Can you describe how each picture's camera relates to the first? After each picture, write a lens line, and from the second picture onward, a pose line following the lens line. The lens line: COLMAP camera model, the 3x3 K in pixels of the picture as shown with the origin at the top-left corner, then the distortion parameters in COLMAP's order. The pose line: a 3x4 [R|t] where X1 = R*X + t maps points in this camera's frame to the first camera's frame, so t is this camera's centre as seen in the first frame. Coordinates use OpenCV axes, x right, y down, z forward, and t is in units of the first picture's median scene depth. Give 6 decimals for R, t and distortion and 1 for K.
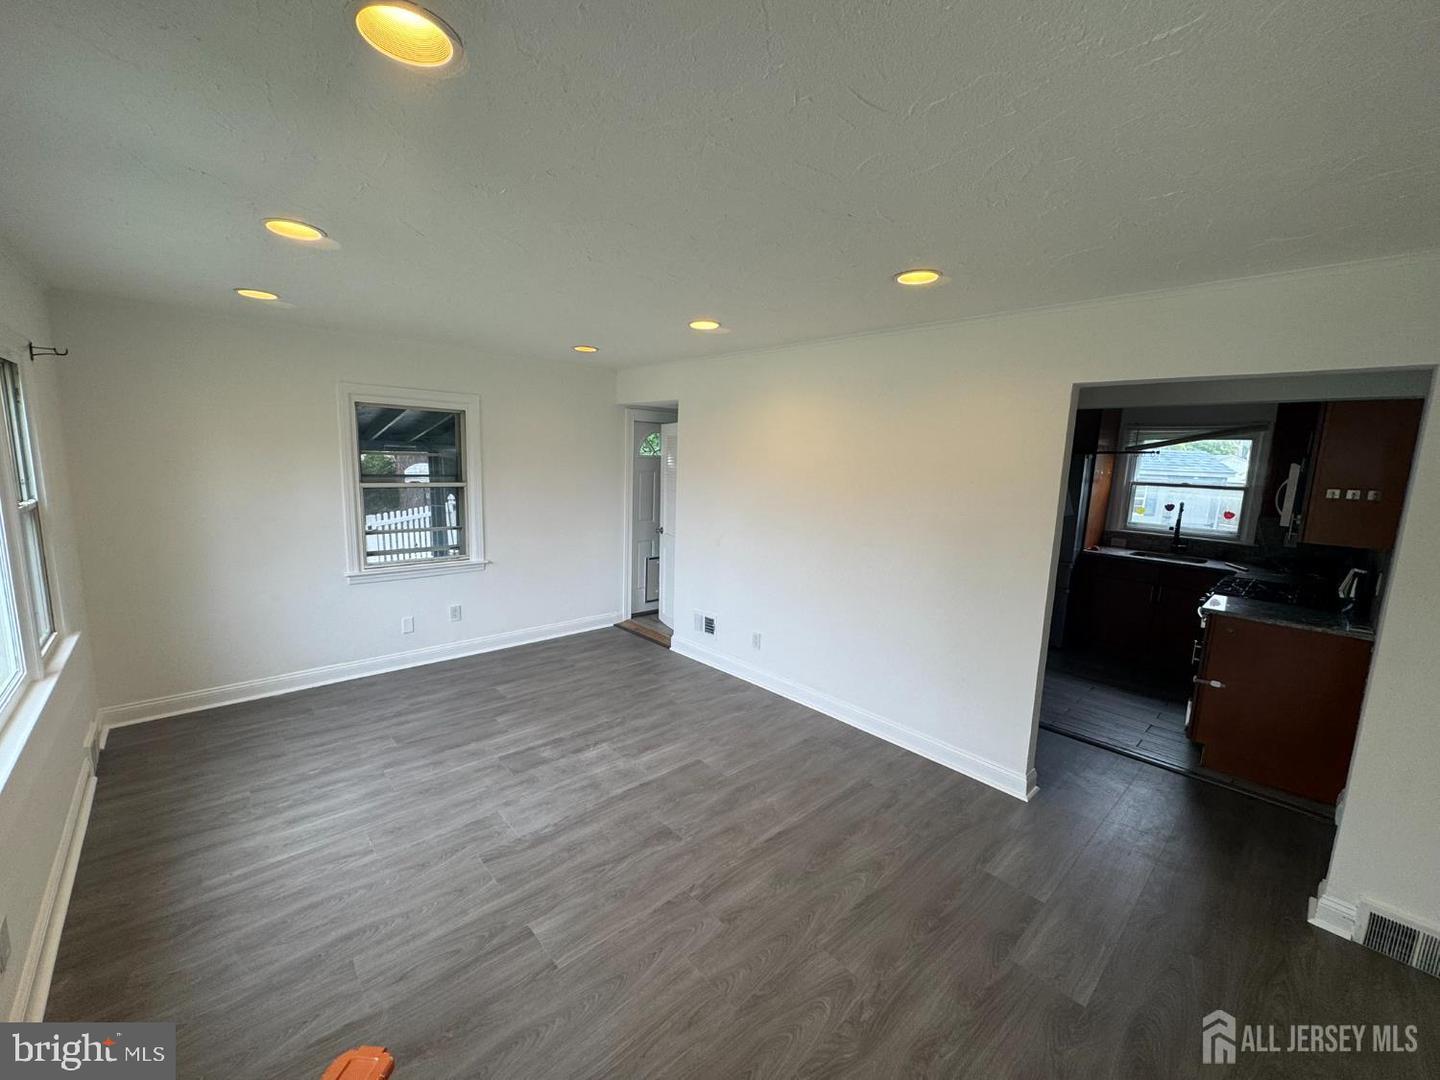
lens RADIAL K [[576.5, 0, 711.8], [0, 576.5, 539.1], [0, 0, 1]] dist [-0.001680, -0.000184]
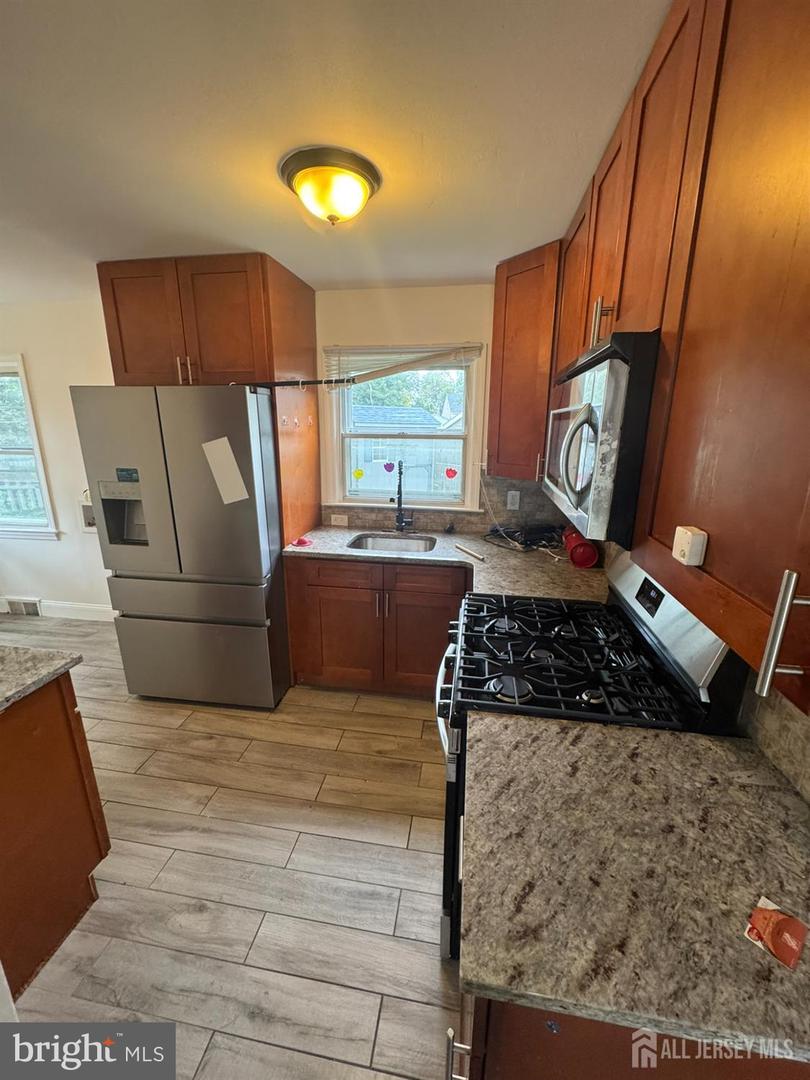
lens RADIAL K [[432.4, 0, 406.0], [0, 432.4, 539.2], [0, 0, 1]] dist [-0.001680, -0.000184]
pose [[0.785663, -0.186449, 0.589890, 0.491273], [0.110346, 0.980448, 0.162927, -0.055025], [-0.608734, -0.062914, 0.790876, 0.570716]]
